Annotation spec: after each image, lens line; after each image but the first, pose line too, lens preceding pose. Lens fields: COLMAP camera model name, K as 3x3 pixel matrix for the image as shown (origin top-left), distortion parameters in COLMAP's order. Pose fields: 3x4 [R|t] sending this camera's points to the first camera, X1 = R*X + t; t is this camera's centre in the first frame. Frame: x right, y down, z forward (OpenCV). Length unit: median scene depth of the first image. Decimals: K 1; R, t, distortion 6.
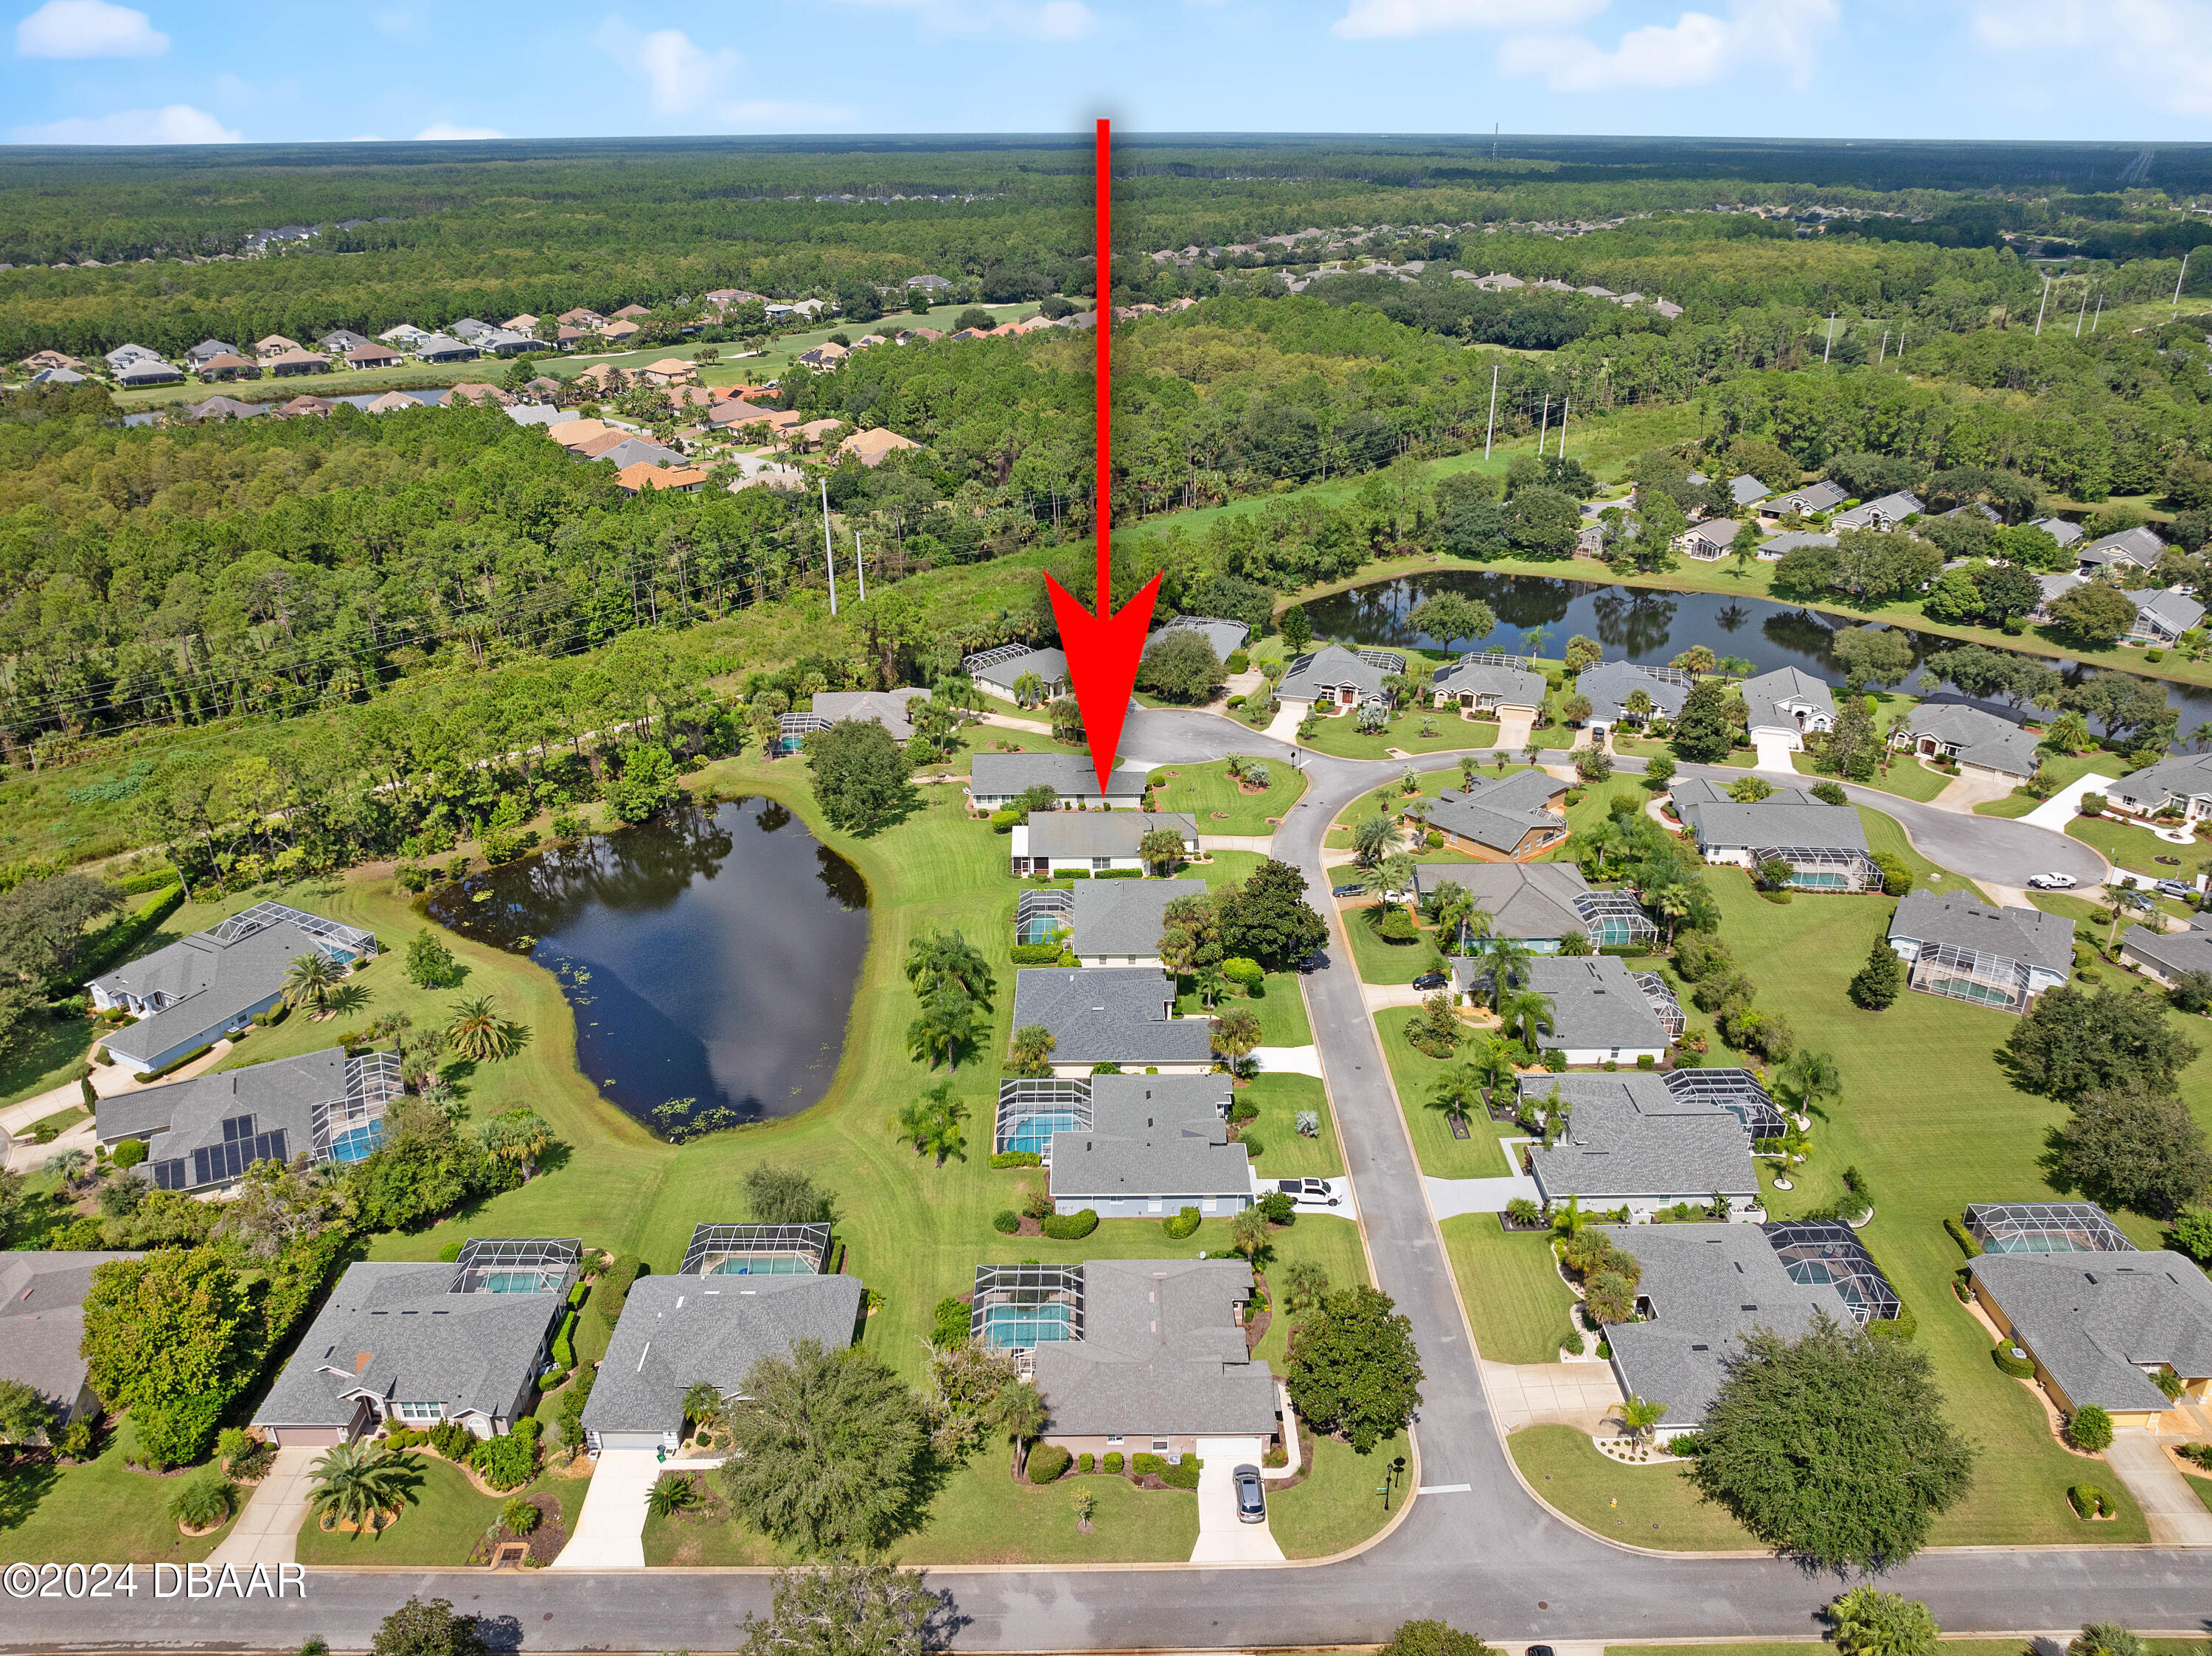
lens RADIAL K [[1553.6, 0, 1106.0], [0, 1553.6, 828.0], [0, 0, 1]] dist [-0.027417, -0.031154]
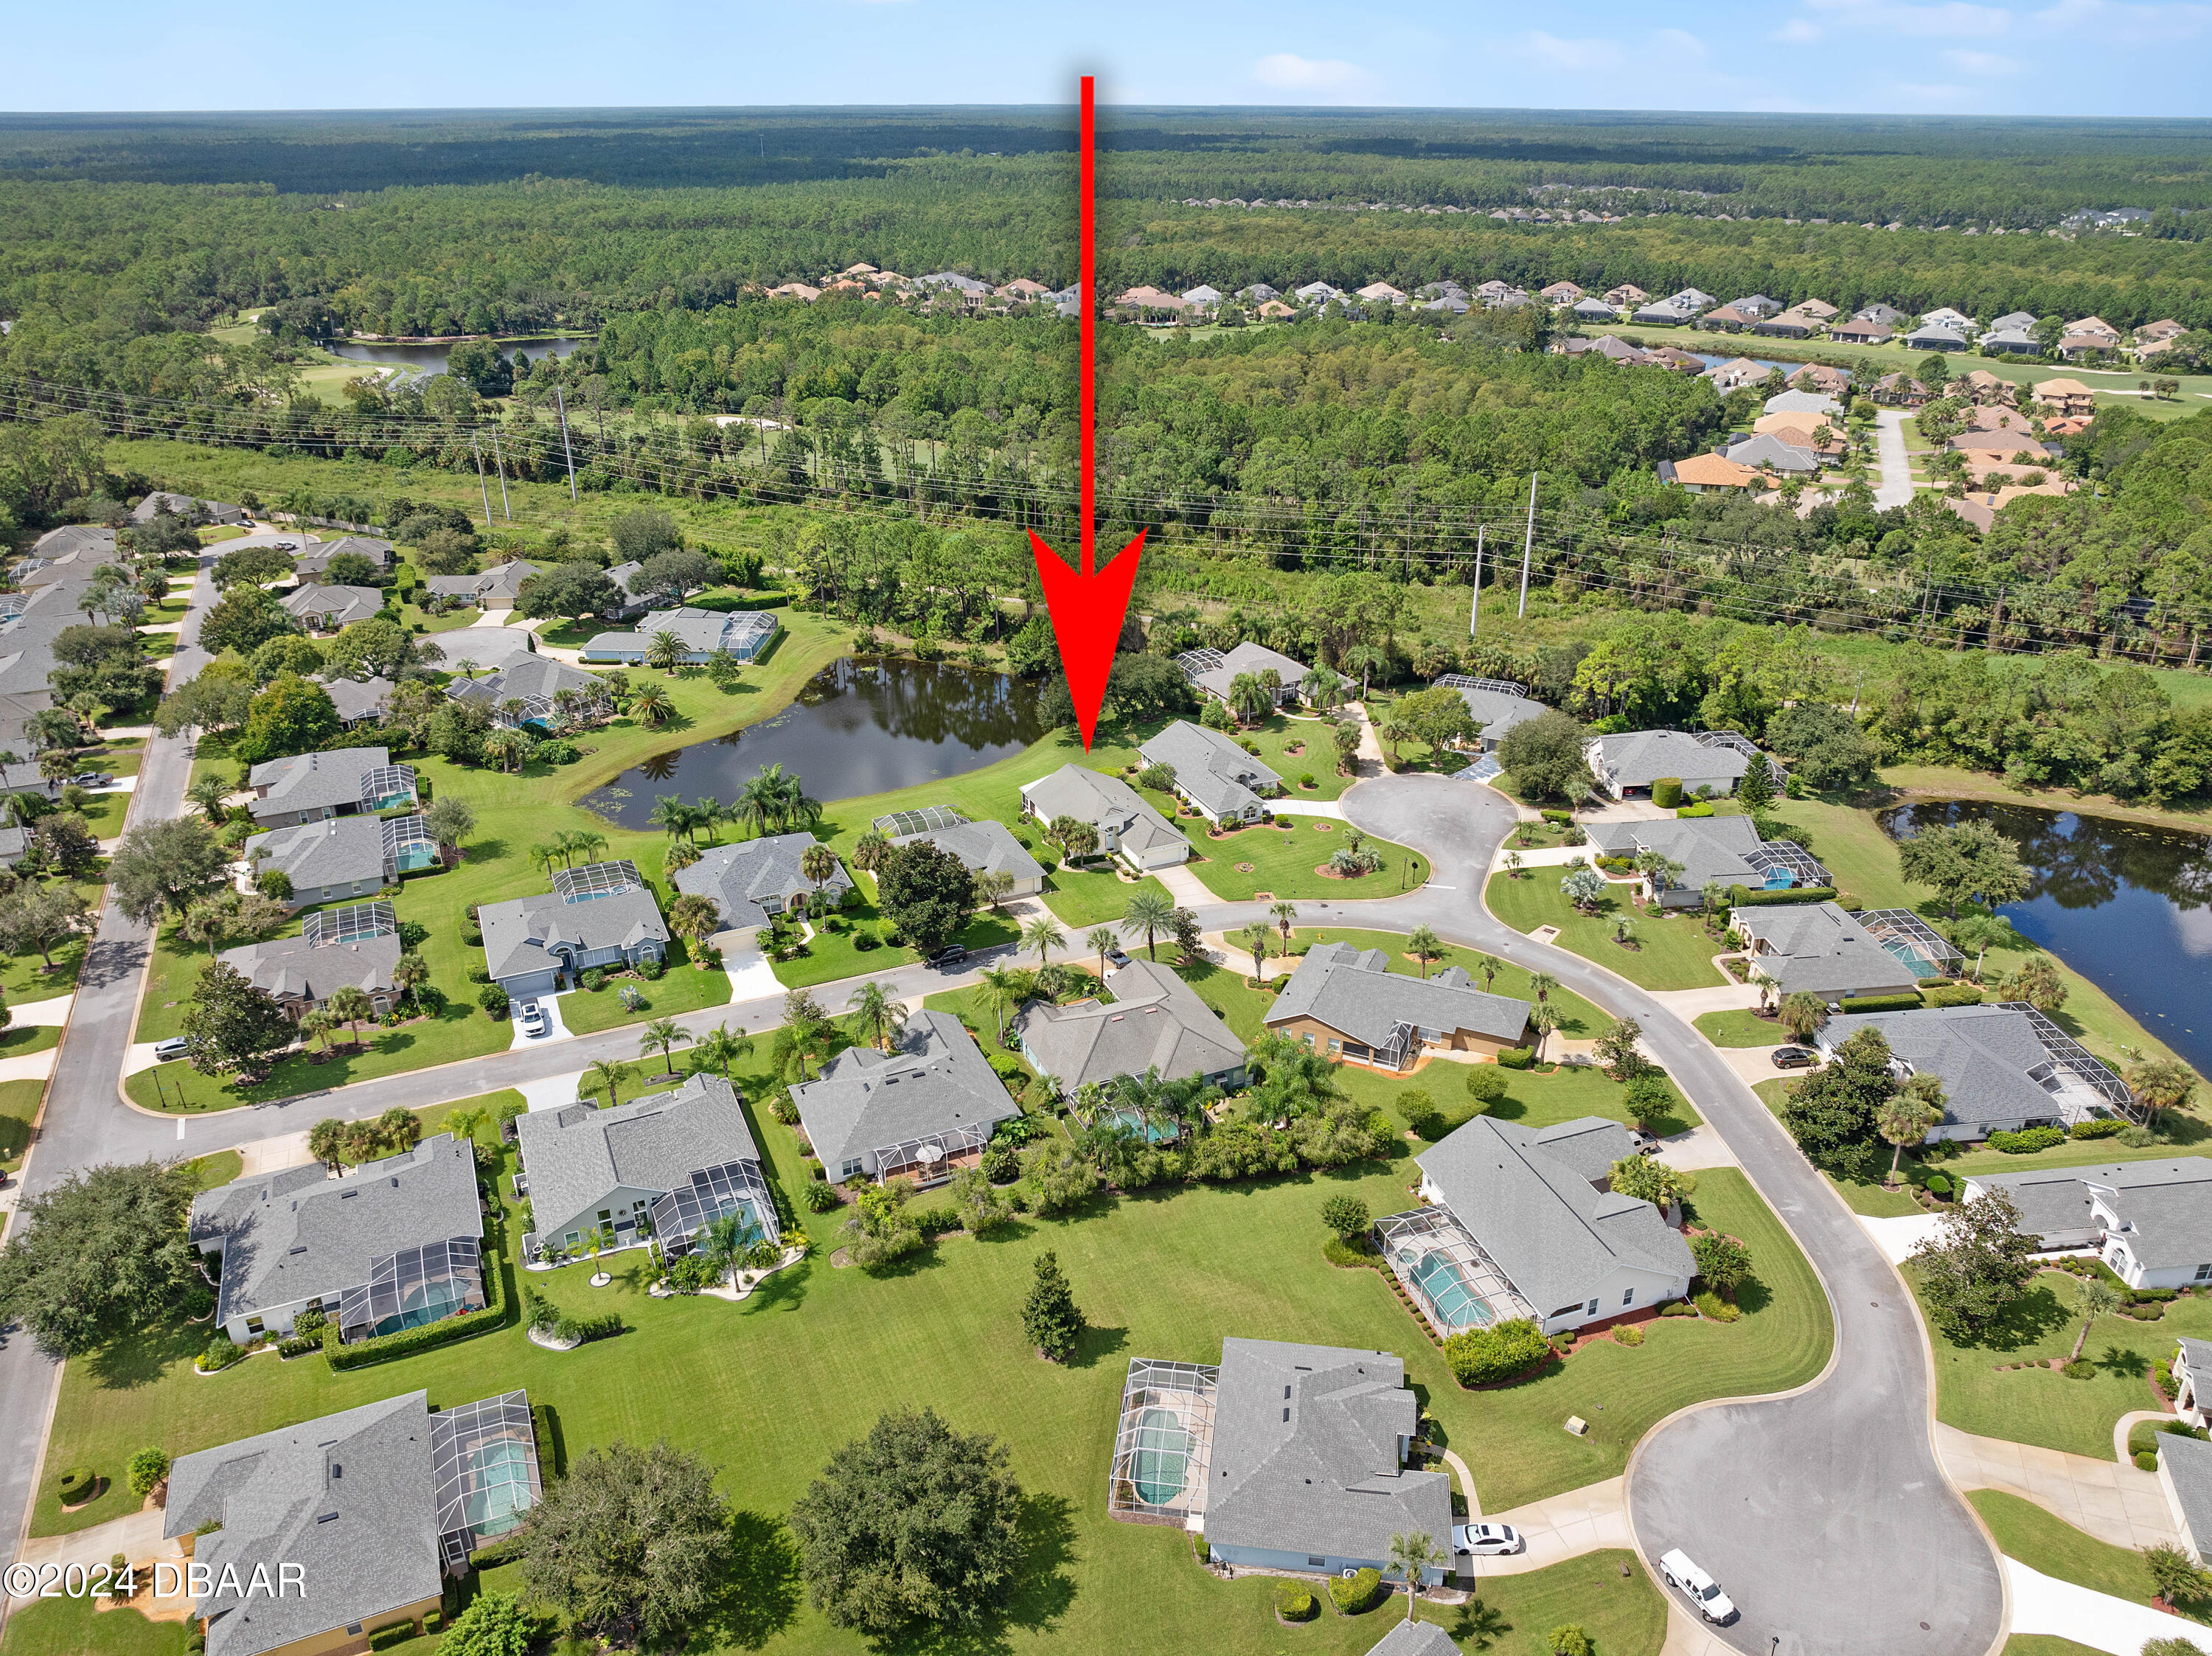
lens RADIAL K [[1553.6, 0, 1106.0], [0, 1553.6, 828.0], [0, 0, 1]] dist [-0.027417, -0.031154]
pose [[0.390902, 0.389741, -0.833845, 0.776306], [-0.376087, 0.894484, 0.241777, -0.213761], [0.840092, 0.219088, 0.496232, 0.476399]]
